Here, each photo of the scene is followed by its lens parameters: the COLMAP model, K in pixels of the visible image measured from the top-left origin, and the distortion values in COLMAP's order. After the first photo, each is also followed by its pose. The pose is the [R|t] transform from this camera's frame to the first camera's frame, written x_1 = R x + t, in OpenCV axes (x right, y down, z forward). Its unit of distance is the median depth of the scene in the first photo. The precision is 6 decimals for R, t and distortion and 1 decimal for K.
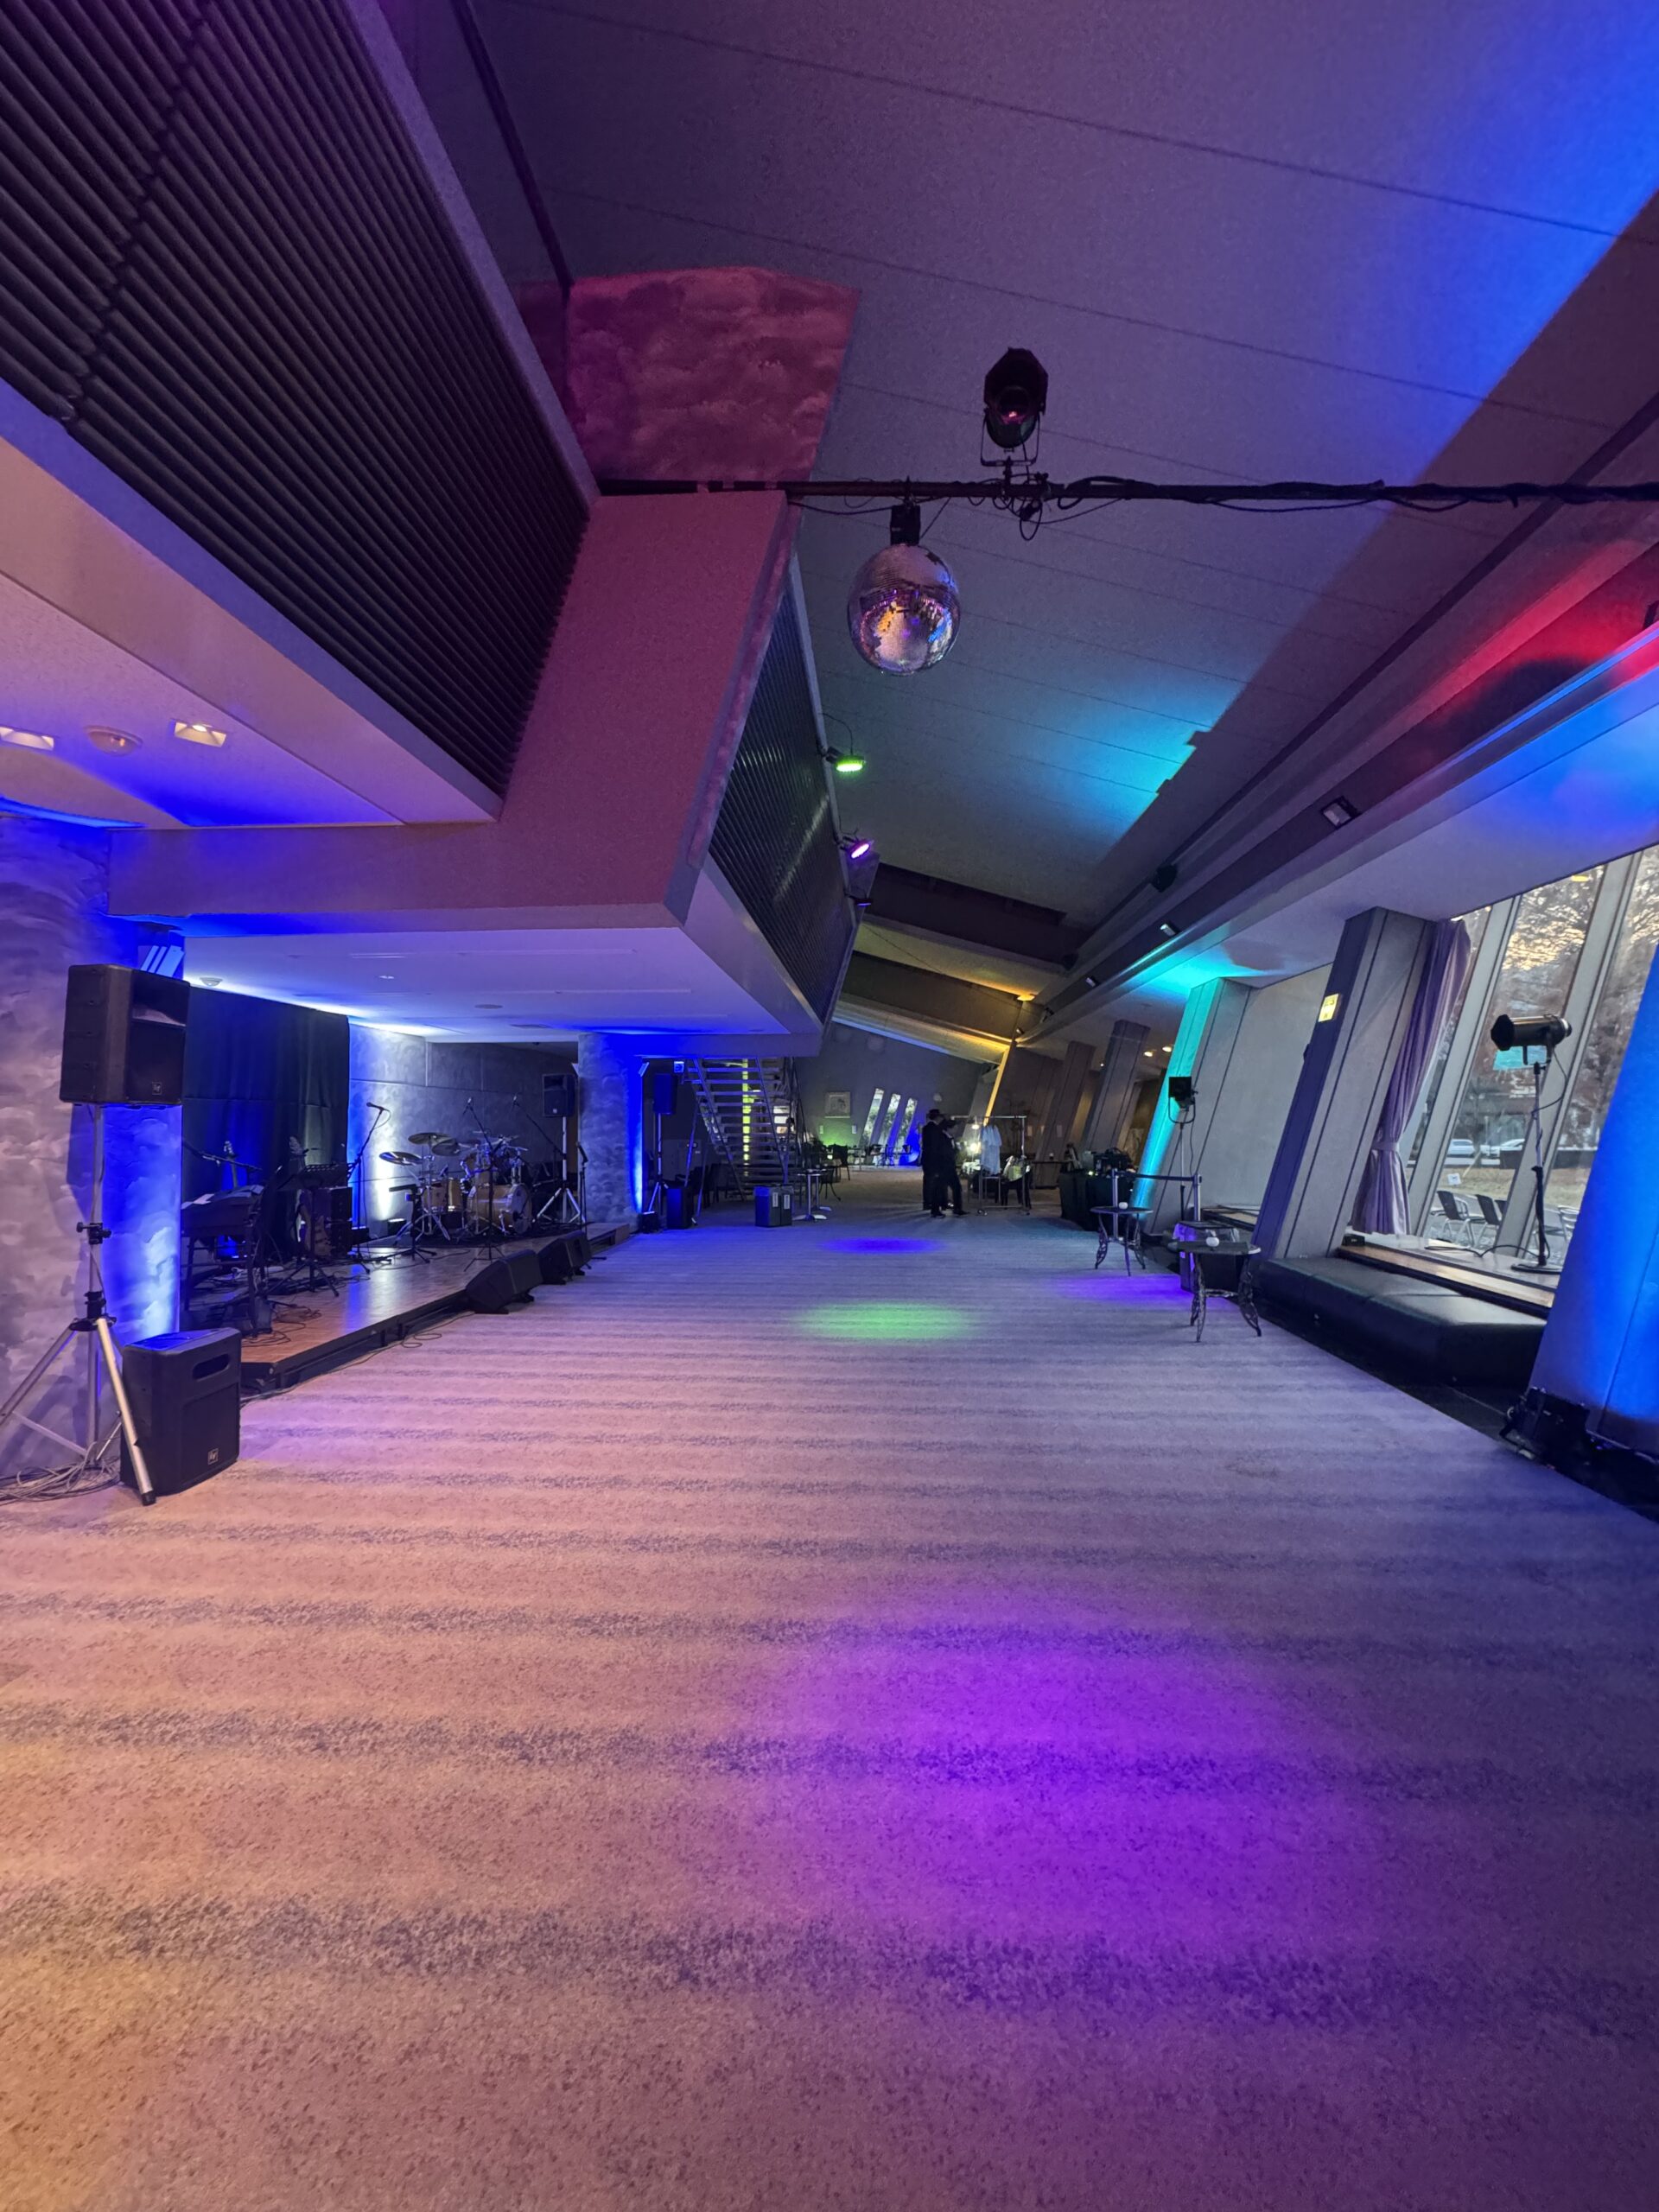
lens RADIAL K [[887.8, 0, 829.5], [0, 887.8, 1106.0], [0, 0, 1]] dist [0.000127, -0.000012]
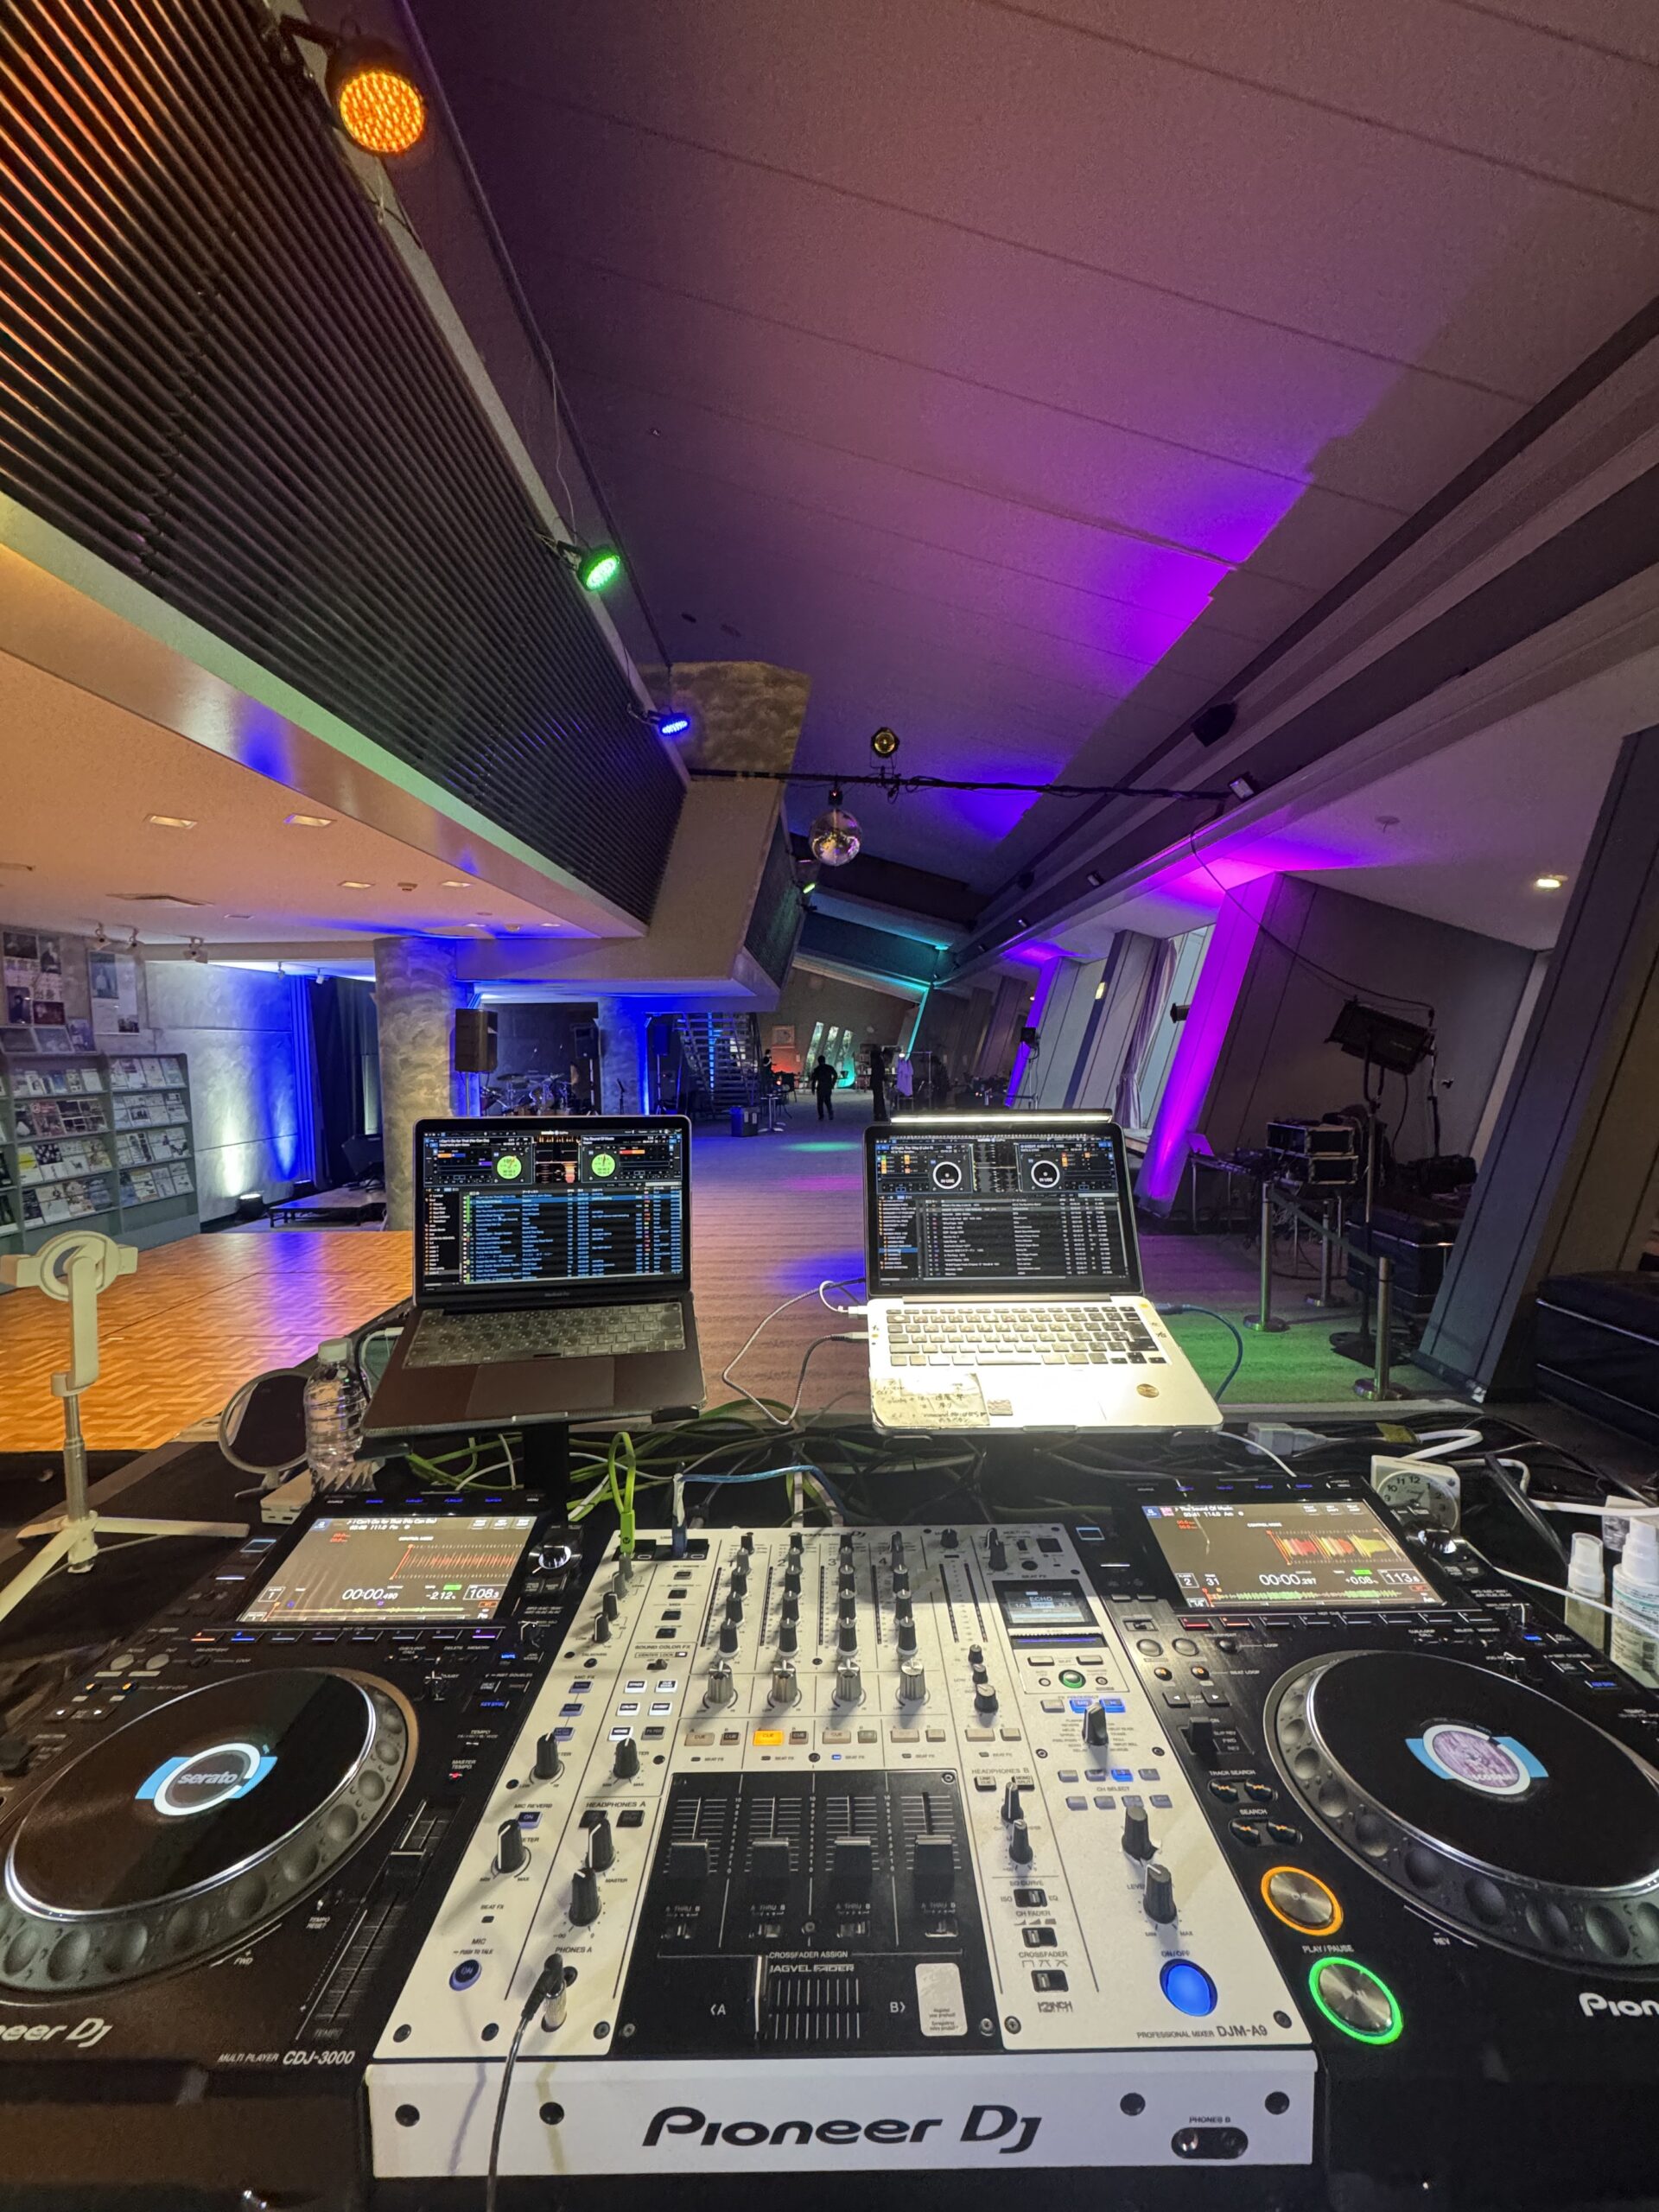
lens RADIAL K [[887.8, 0, 829.5], [0, 887.8, 1106.0], [0, 0, 1]] dist [0.000127, -0.000012]
pose [[0.997572, -0.016340, 0.067694, -0.049832], [0.010364, 0.996093, 0.087704, -0.056134], [-0.068862, -0.086789, 0.993844, -0.687967]]
